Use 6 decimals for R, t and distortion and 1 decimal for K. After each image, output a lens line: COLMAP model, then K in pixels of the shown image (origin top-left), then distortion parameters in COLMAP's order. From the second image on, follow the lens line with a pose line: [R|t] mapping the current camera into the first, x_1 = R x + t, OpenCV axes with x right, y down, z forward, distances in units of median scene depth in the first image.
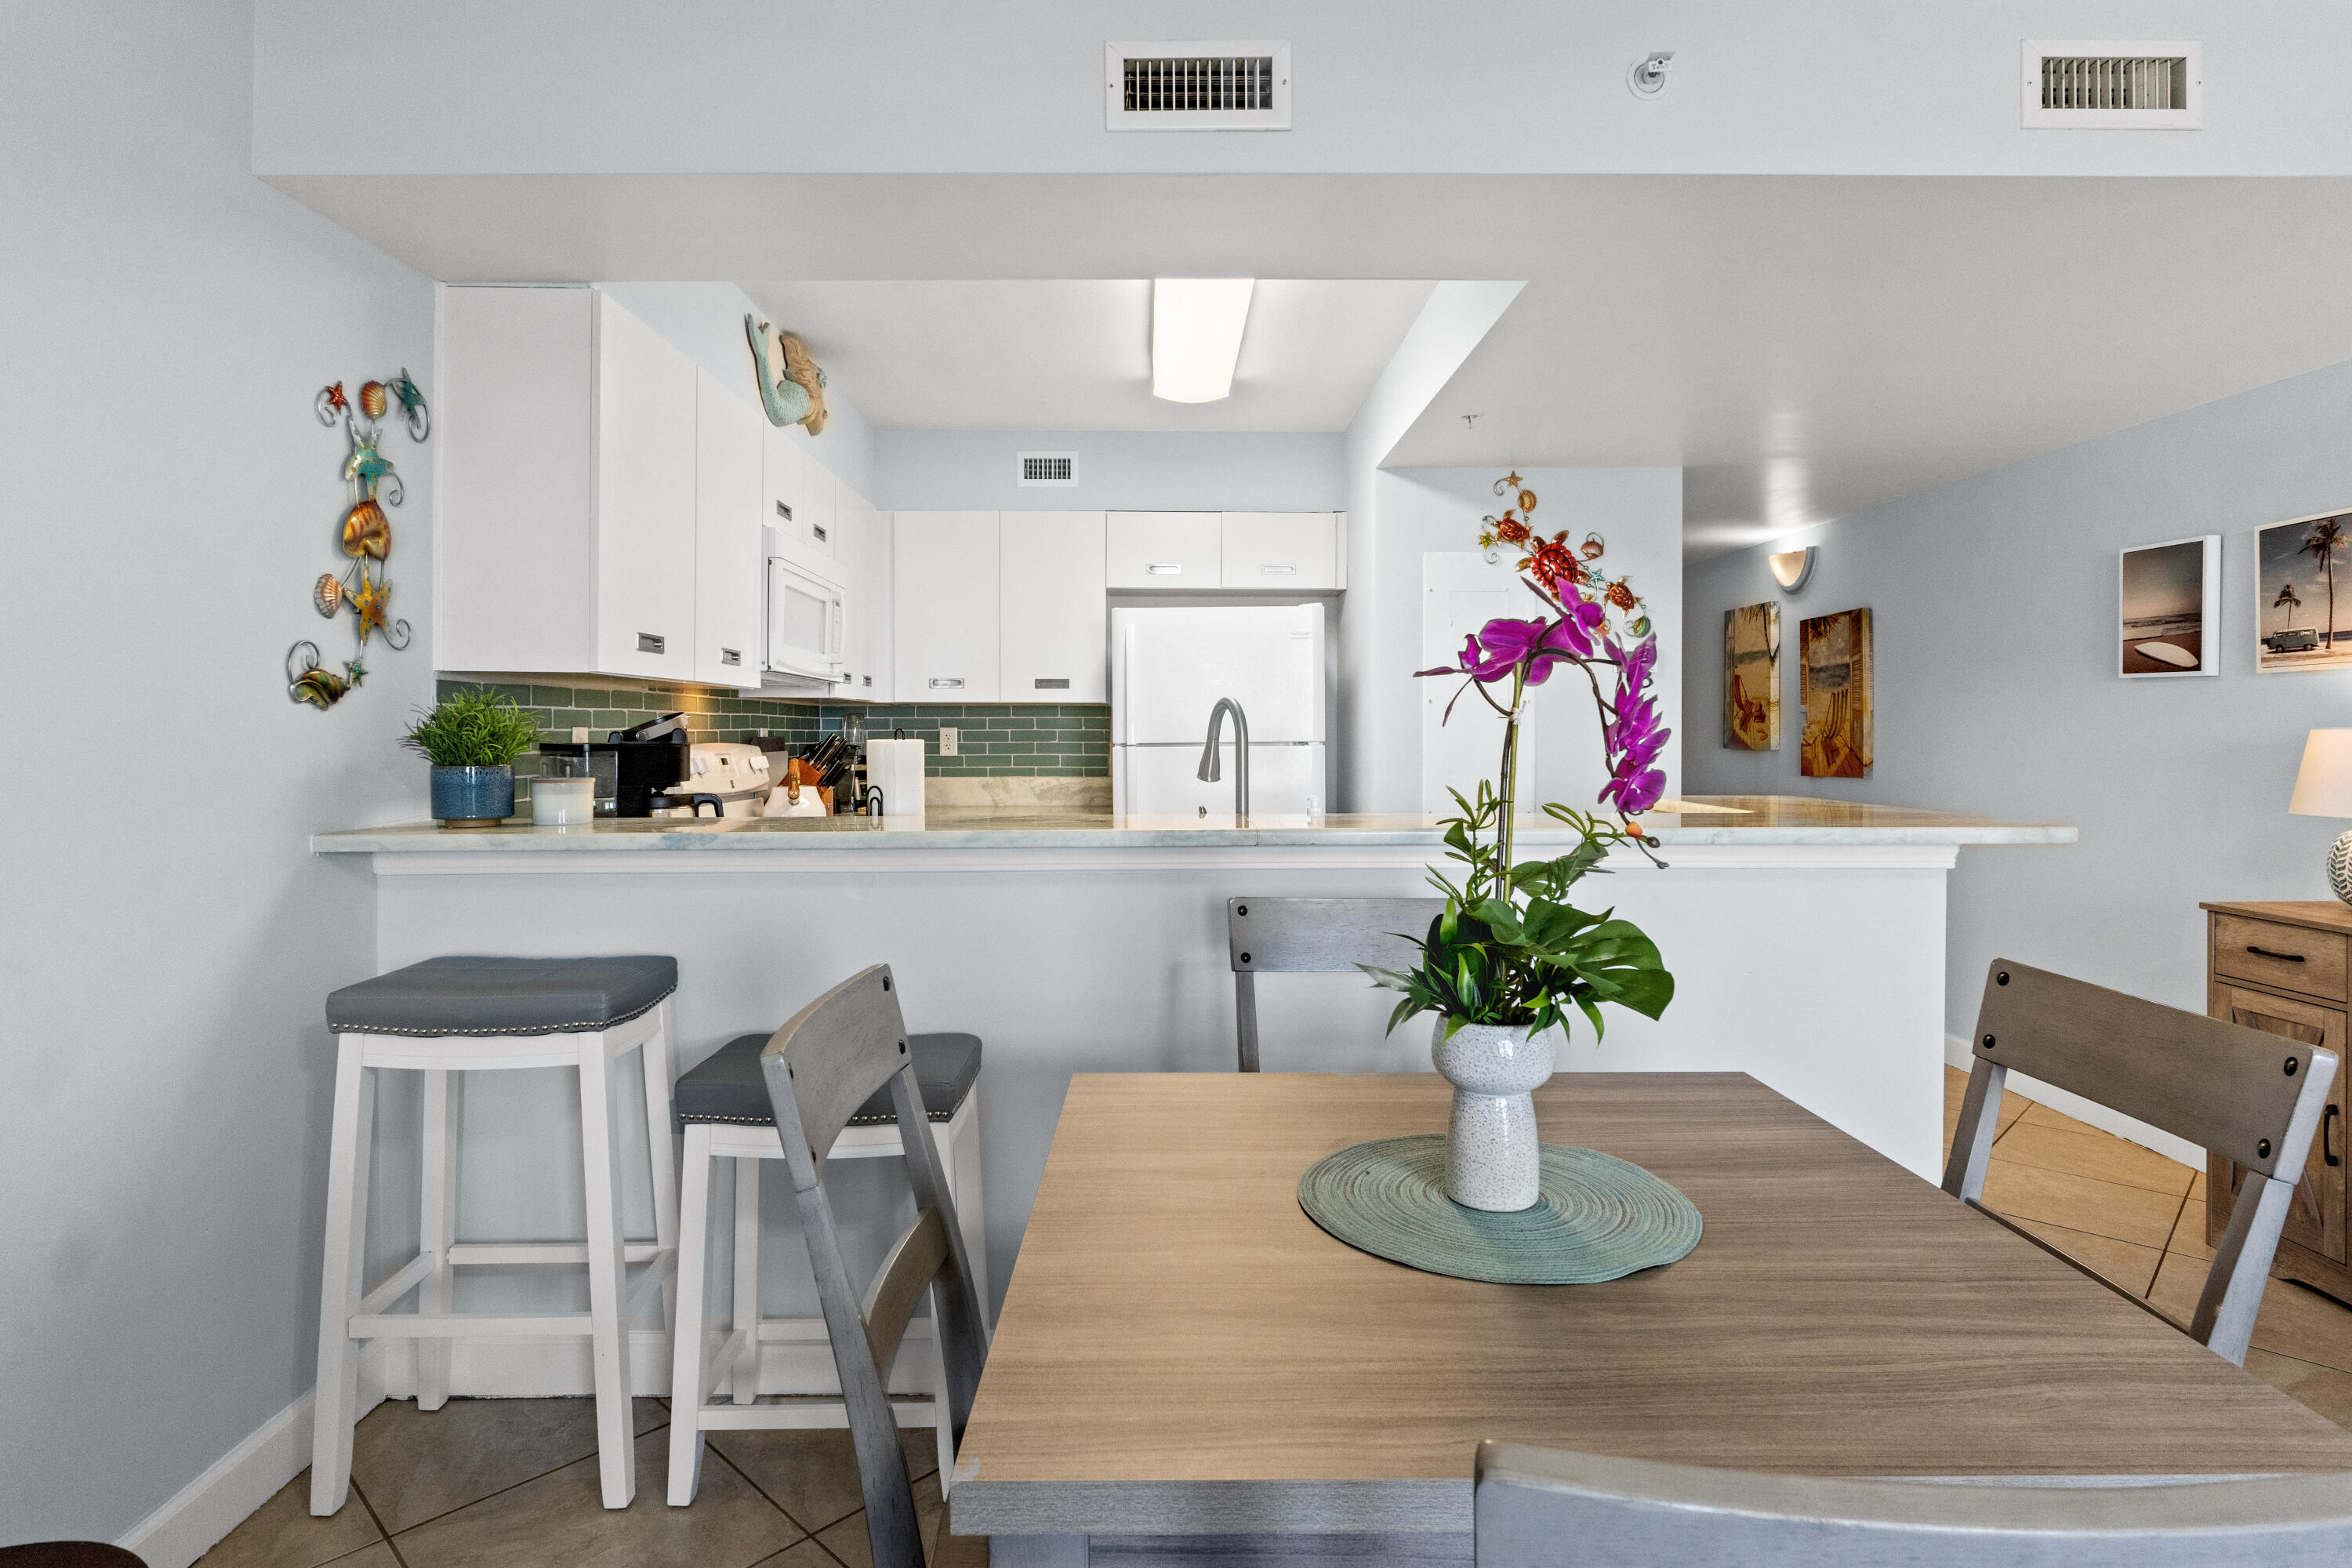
lens RADIAL K [[1230.8, 0, 1173.9], [0, 1230.8, 746.5], [0, 0, 1]] dist [-0.004271, -0.000431]
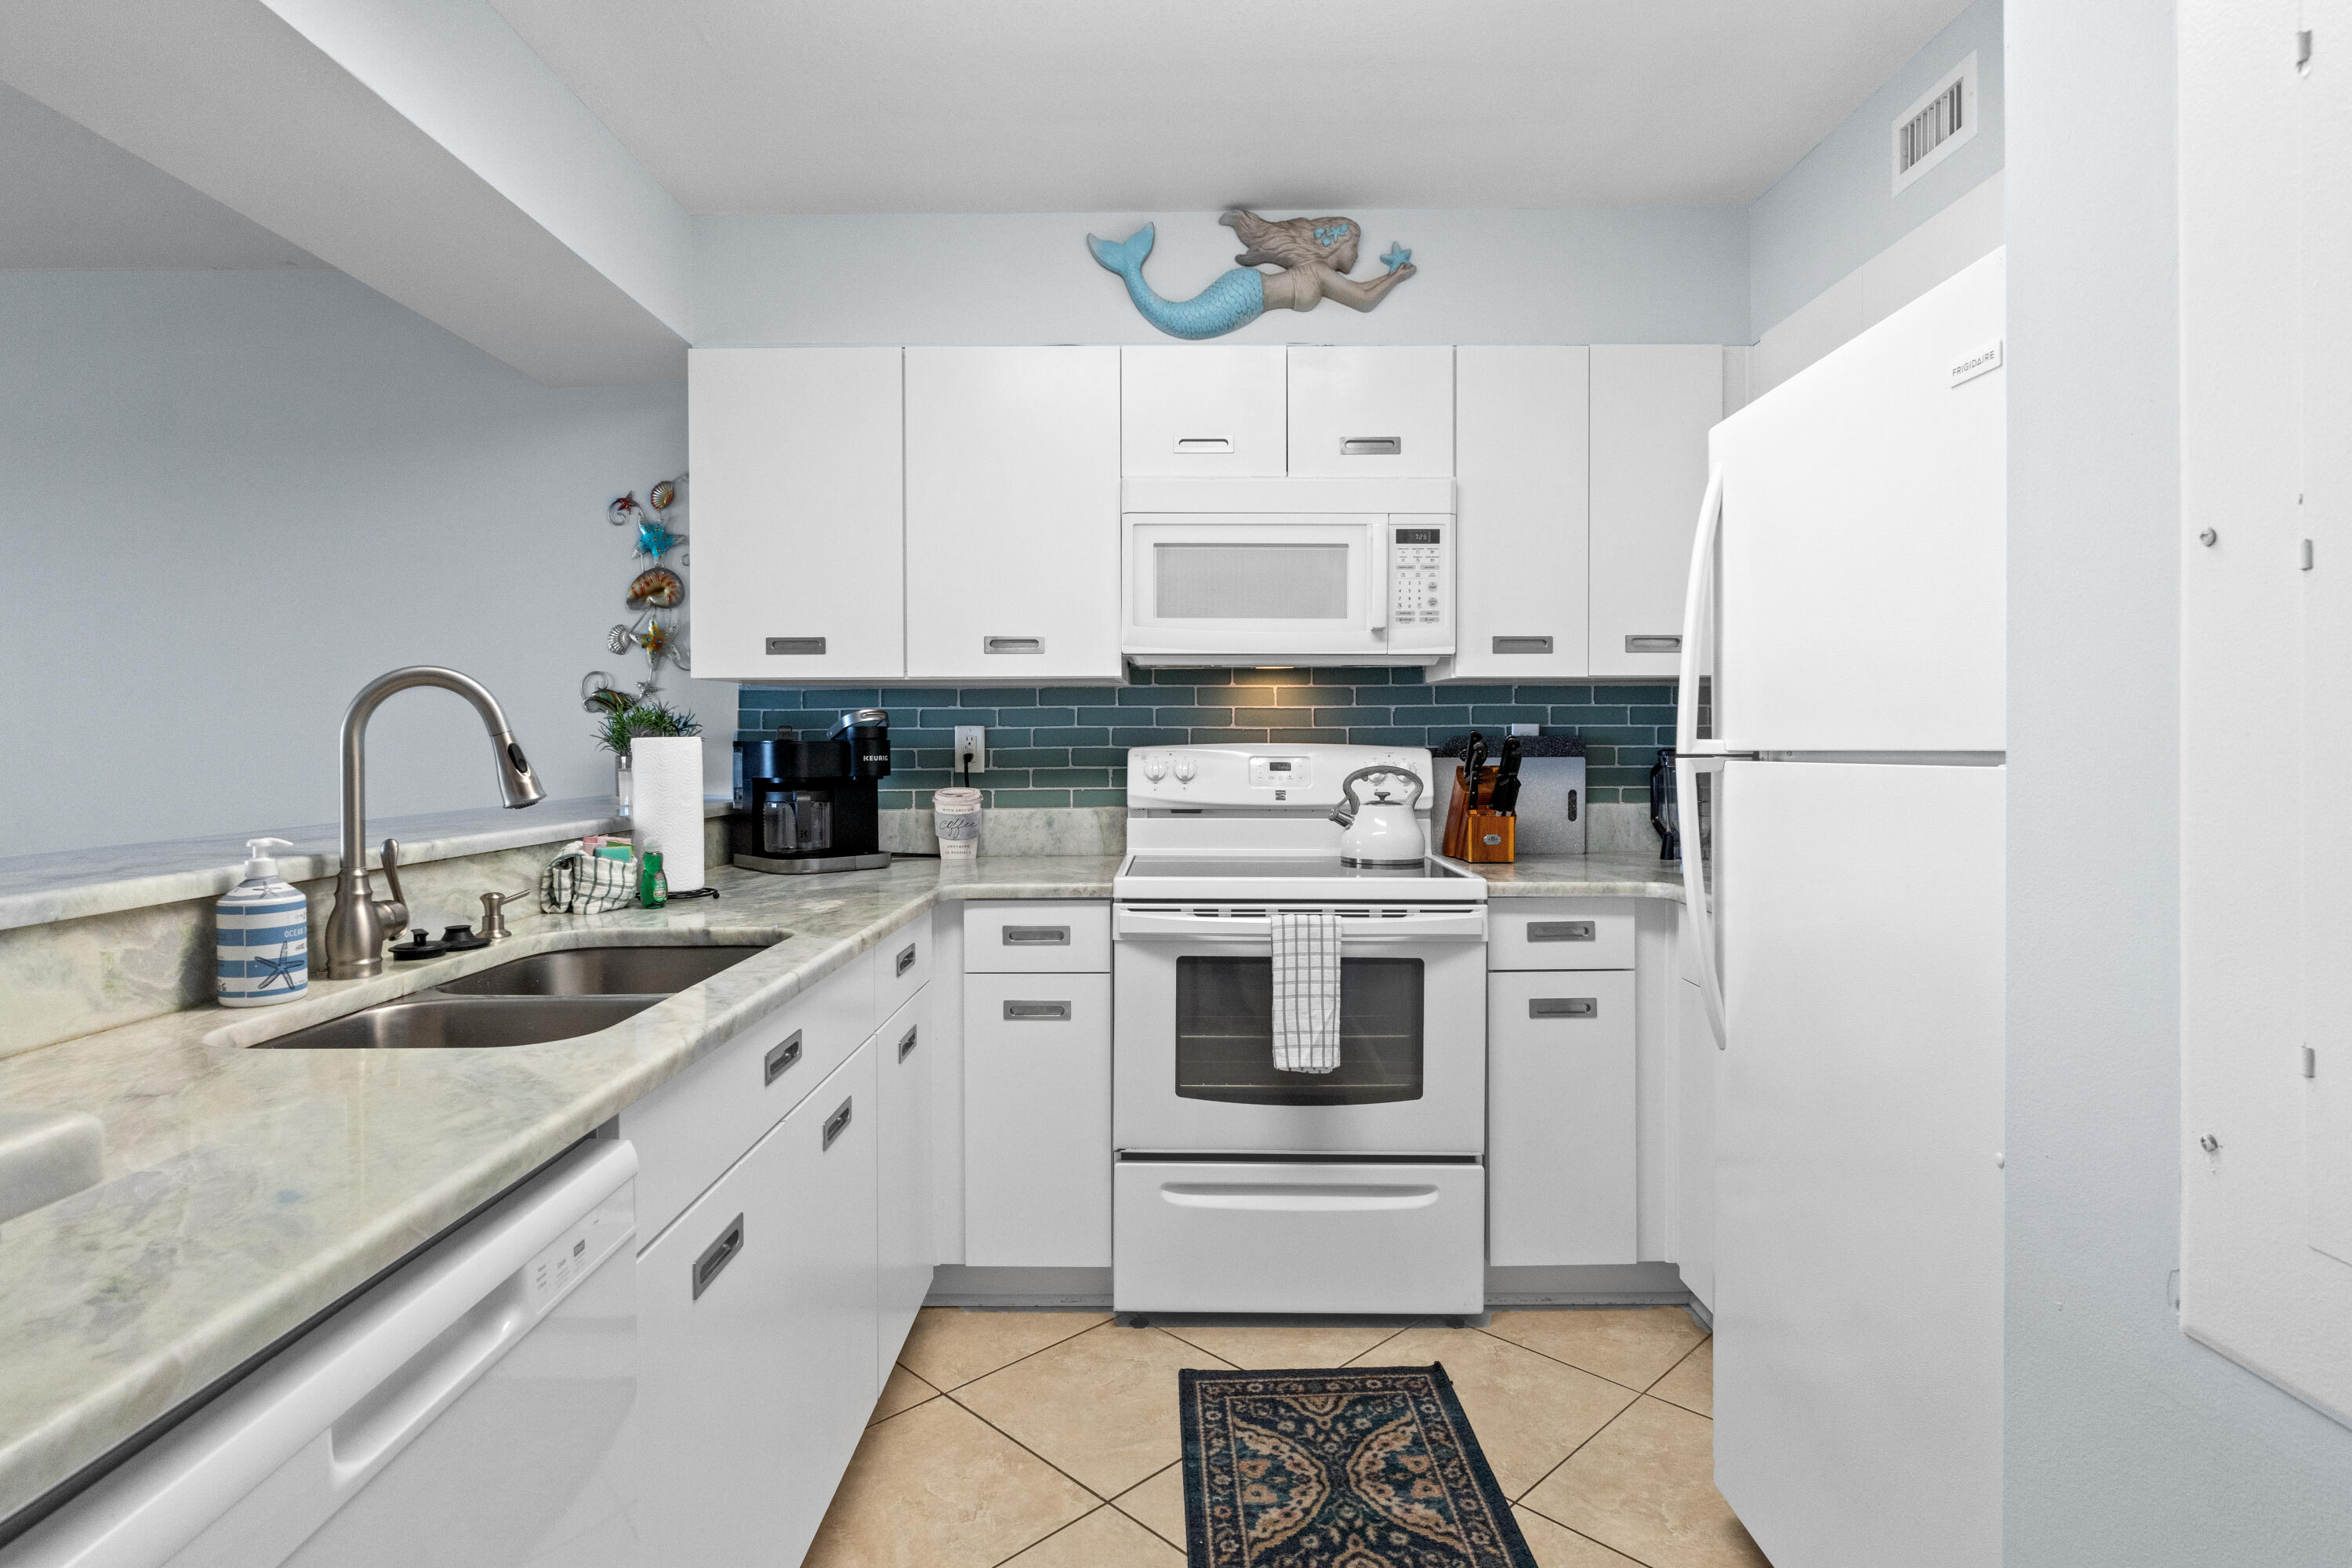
lens RADIAL K [[1230.8, 0, 1173.9], [0, 1230.8, 746.5], [0, 0, 1]] dist [-0.004271, -0.000431]
pose [[-0.020325, 0.010503, -0.999738, 0.696562], [-0.009373, 0.999899, 0.010696, -0.013585], [0.999749, 0.009588, -0.020225, 1.507501]]
